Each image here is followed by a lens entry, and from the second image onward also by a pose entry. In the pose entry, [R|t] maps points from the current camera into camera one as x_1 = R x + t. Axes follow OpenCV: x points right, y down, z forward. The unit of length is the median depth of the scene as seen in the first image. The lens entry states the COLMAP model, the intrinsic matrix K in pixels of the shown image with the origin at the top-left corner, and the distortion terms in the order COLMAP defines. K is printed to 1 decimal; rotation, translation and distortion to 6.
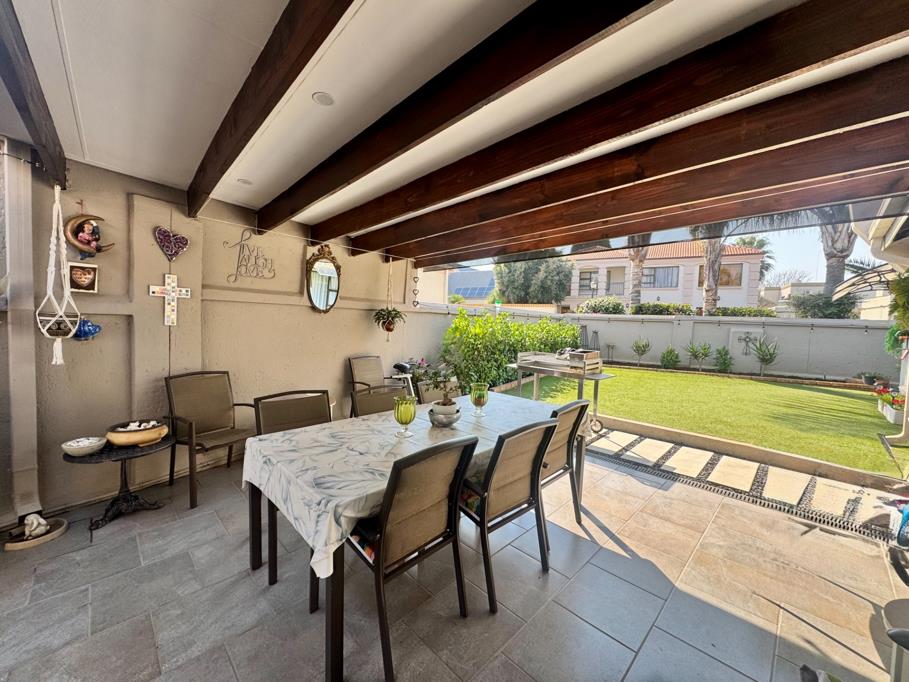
lens RADIAL K [[363.1, 0, 454.5], [0, 363.1, 341.0], [0, 0, 1]] dist [-0.000499, -0.000130]
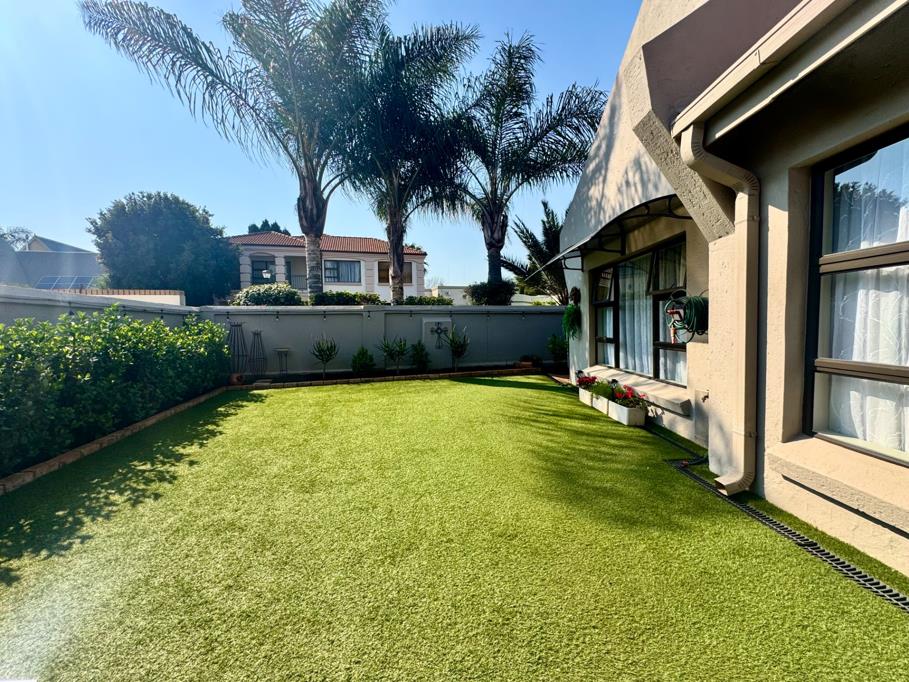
lens RADIAL K [[363.1, 0, 454.5], [0, 363.1, 341.0], [0, 0, 1]] dist [-0.000499, -0.000130]
pose [[0.695841, -0.077584, 0.713993, 0.172268], [0.079539, 0.996357, 0.030749, -0.002726], [-0.713778, 0.035394, 0.699477, 0.302467]]
